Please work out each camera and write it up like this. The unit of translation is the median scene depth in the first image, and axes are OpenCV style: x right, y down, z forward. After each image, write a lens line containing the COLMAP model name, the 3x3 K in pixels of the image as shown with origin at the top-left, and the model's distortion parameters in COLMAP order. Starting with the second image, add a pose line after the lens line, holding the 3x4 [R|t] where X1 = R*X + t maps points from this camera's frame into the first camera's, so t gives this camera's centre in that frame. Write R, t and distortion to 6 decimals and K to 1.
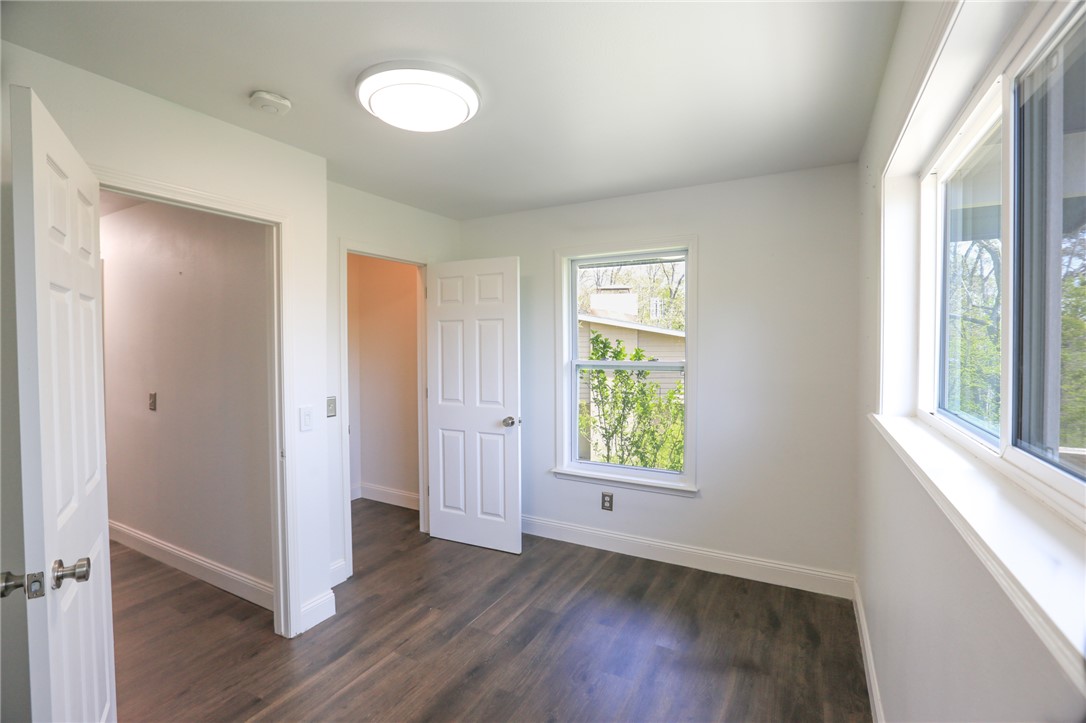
lens RADIAL K [[498.0, 0, 543.5], [0, 498.0, 355.4], [0, 0, 1]] dist [-0.033104, 0.006482]
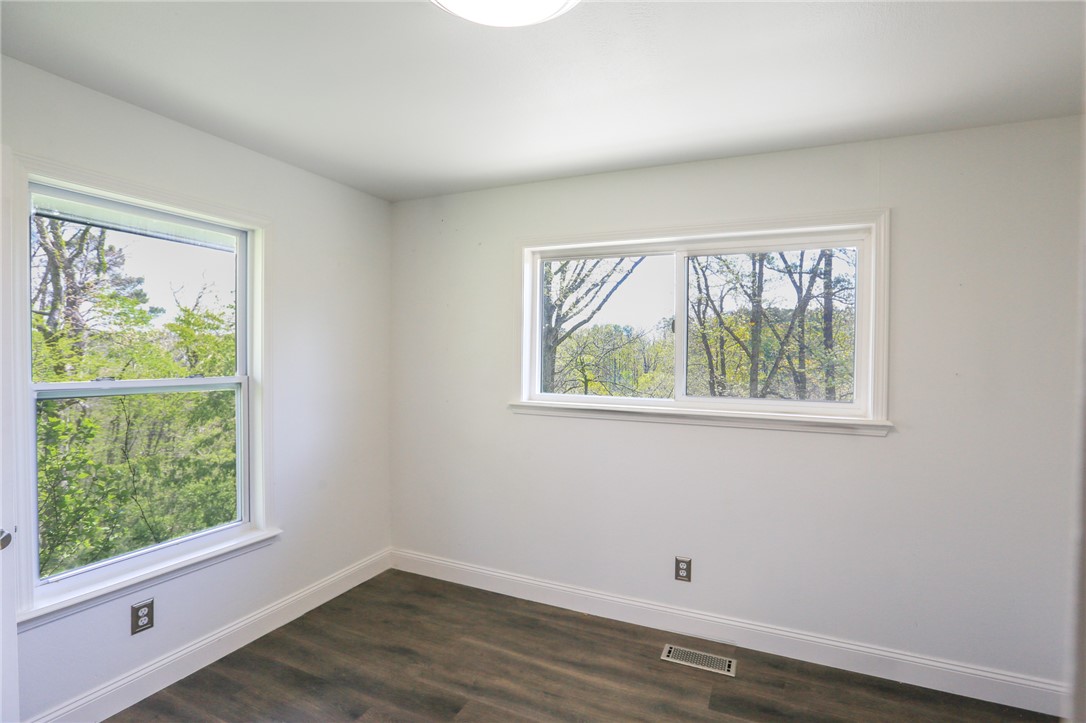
lens RADIAL K [[498.0, 0, 545.4], [0, 498.0, 362.1], [0, 0, 1]] dist [-0.033104, 0.006482]
pose [[-0.048071, -0.017308, 0.998694, -0.535306], [0.016194, 0.999705, 0.018105, -0.017323], [-0.998713, 0.017043, -0.047777, 0.607042]]
